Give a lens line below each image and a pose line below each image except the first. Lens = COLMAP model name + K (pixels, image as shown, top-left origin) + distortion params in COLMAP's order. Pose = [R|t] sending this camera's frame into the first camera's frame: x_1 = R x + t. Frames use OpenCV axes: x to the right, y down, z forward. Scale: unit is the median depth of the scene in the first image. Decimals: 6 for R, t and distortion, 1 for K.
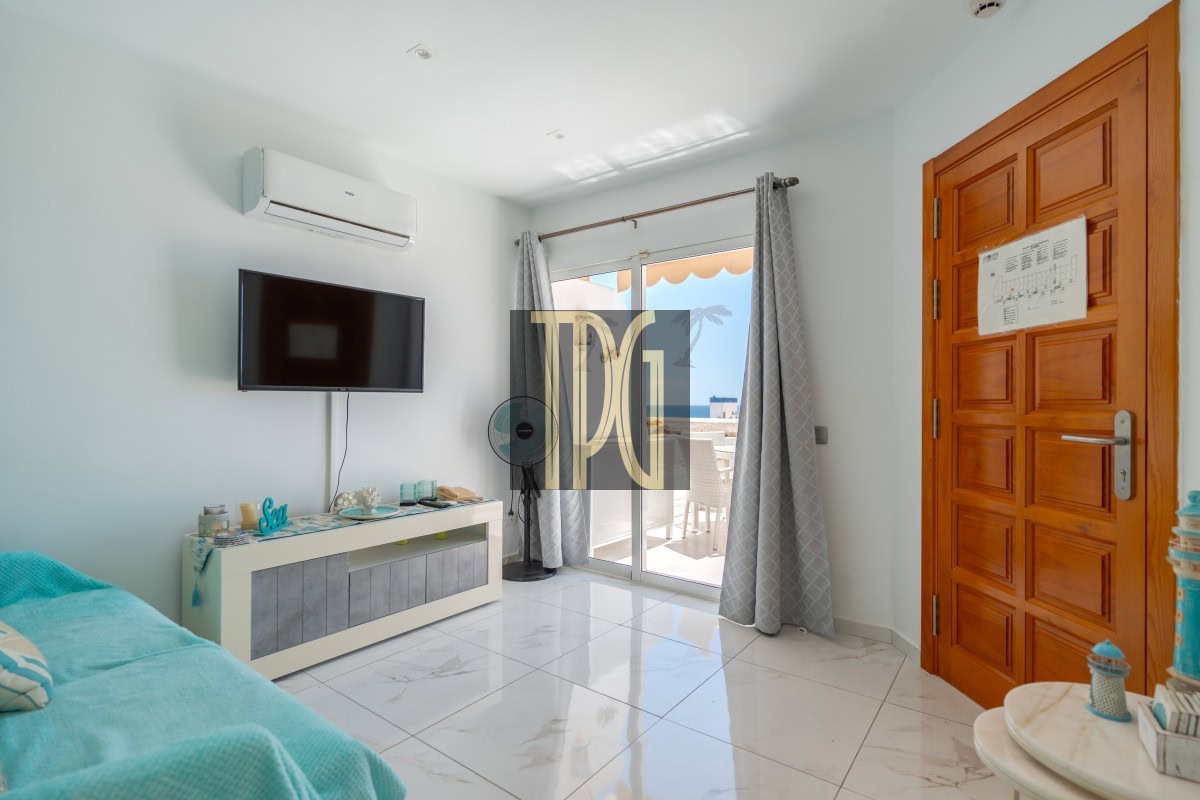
lens RADIAL K [[581.3, 0, 600.7], [0, 581.3, 397.8], [0, 0, 1]] dist [0.001123, 0.000506]
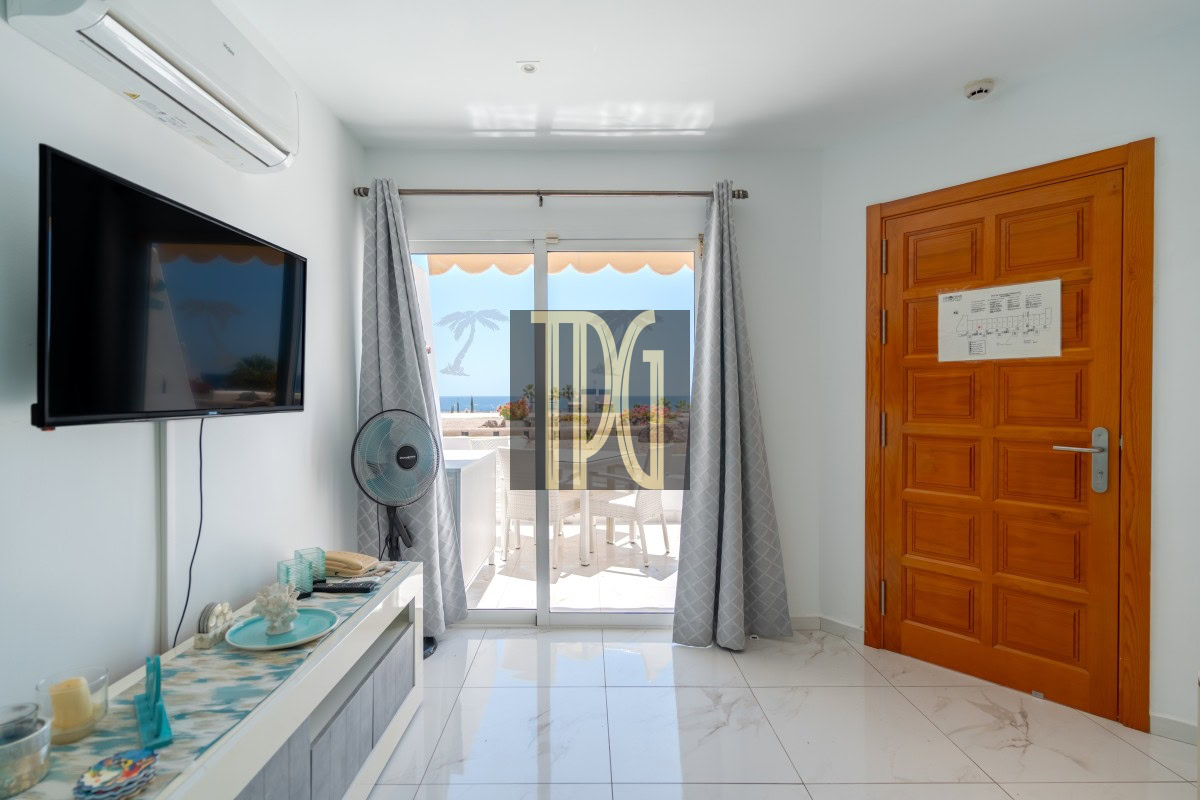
lens RADIAL K [[581.3, 0, 599.8], [0, 581.3, 398.6], [0, 0, 1]] dist [0.001123, 0.000506]
pose [[0.790740, -0.007997, 0.612100, -0.642763], [-0.002174, 0.999872, 0.015872, -0.047505], [-0.612148, -0.013881, 0.790621, 0.472555]]
